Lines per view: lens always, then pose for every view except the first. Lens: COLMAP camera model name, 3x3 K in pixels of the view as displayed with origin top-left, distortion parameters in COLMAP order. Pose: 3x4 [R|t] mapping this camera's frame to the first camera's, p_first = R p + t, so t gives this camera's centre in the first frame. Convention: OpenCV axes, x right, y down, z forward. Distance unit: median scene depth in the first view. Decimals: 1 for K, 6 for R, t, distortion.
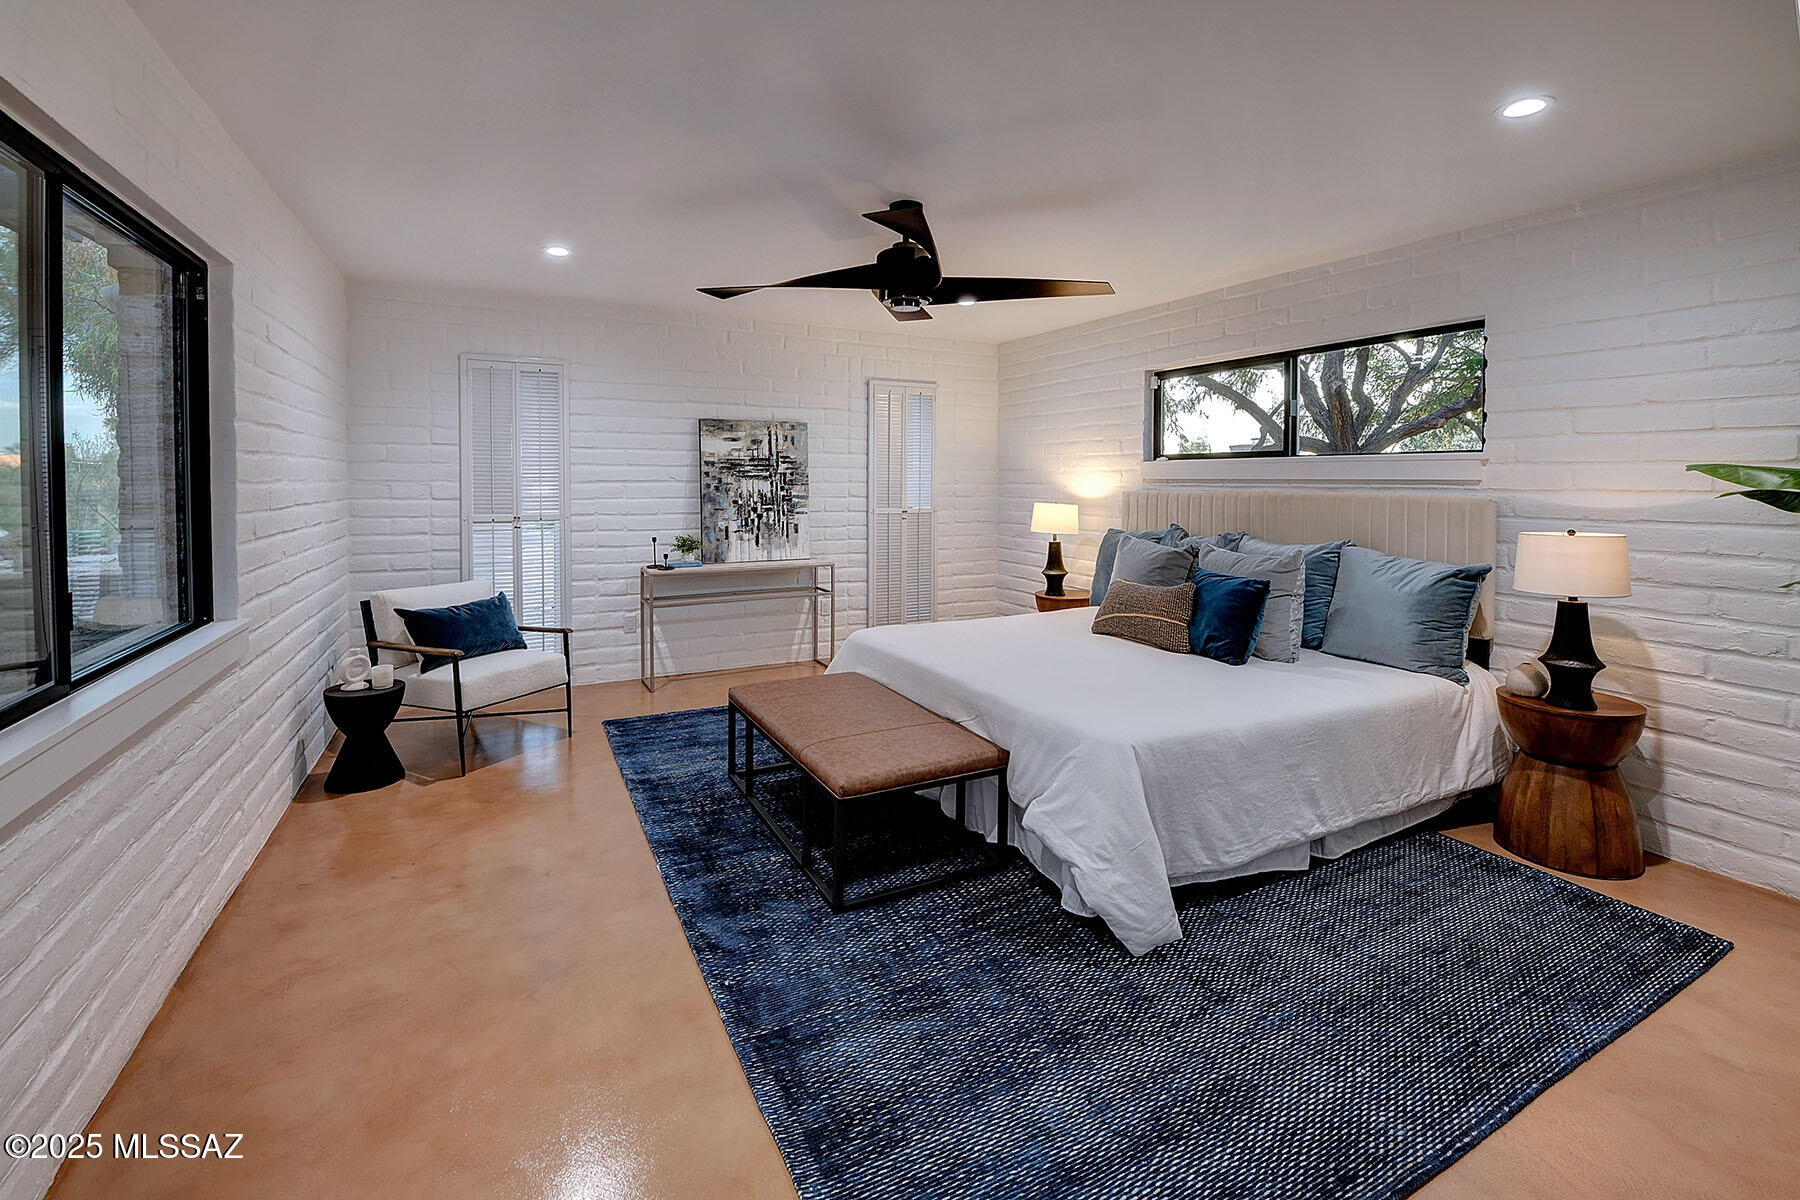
lens RADIAL K [[729.6, 0, 893.8], [0, 729.6, 499.6], [0, 0, 1]] dist [-0.011248, -0.002378]
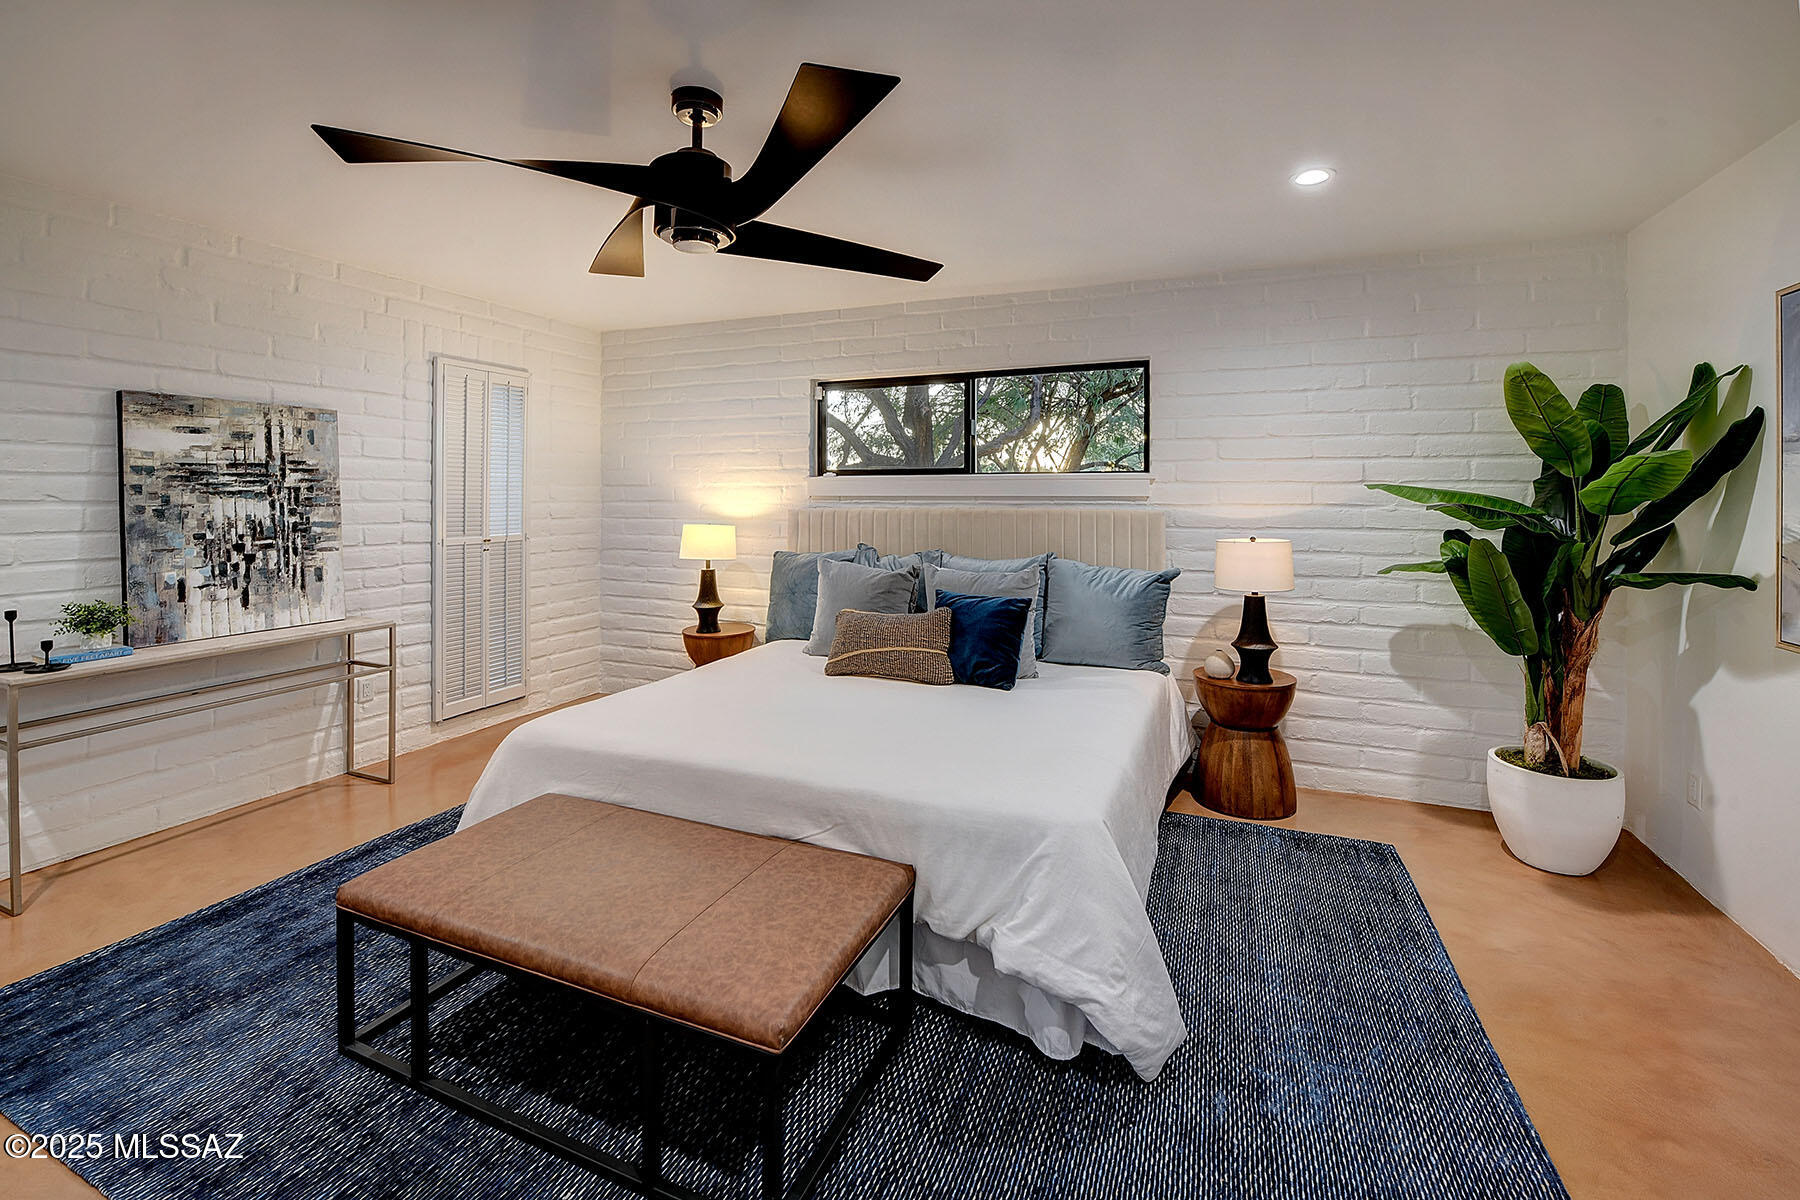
lens RADIAL K [[729.6, 0, 893.8], [0, 729.6, 499.6], [0, 0, 1]] dist [-0.011248, -0.002378]
pose [[0.778379, -0.005259, 0.627772, -0.148785], [0.019286, 0.999693, -0.015539, -0.006633], [-0.627498, 0.024202, 0.778242, 0.200241]]
